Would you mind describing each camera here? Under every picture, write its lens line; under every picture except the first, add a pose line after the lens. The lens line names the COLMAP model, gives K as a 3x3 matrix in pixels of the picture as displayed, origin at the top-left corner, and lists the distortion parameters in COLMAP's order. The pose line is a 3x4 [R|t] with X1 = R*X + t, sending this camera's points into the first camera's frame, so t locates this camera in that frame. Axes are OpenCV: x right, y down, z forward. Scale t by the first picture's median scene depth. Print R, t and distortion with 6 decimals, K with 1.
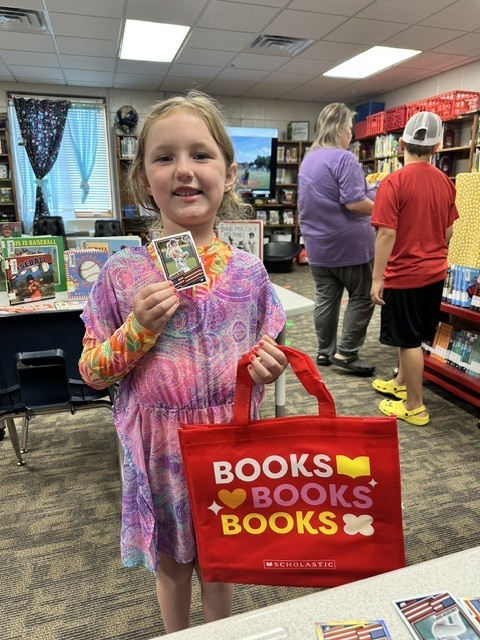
lens RADIAL K [[501.8, 0, 240.0], [0, 501.8, 320.0], [0, 0, 1]] dist [0.059348, -0.051979]
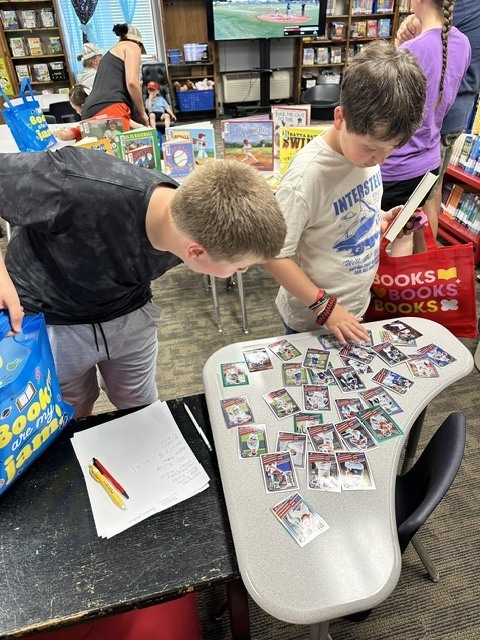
lens RADIAL K [[501.8, 0, 240.0], [0, 501.8, 320.0], [0, 0, 1]] dist [0.059348, -0.051979]
pose [[0.996624, 0.010391, -0.081442, -0.015966], [0.014399, 0.954463, 0.297983, -0.062908], [0.080830, -0.298150, 0.951091, -0.309068]]
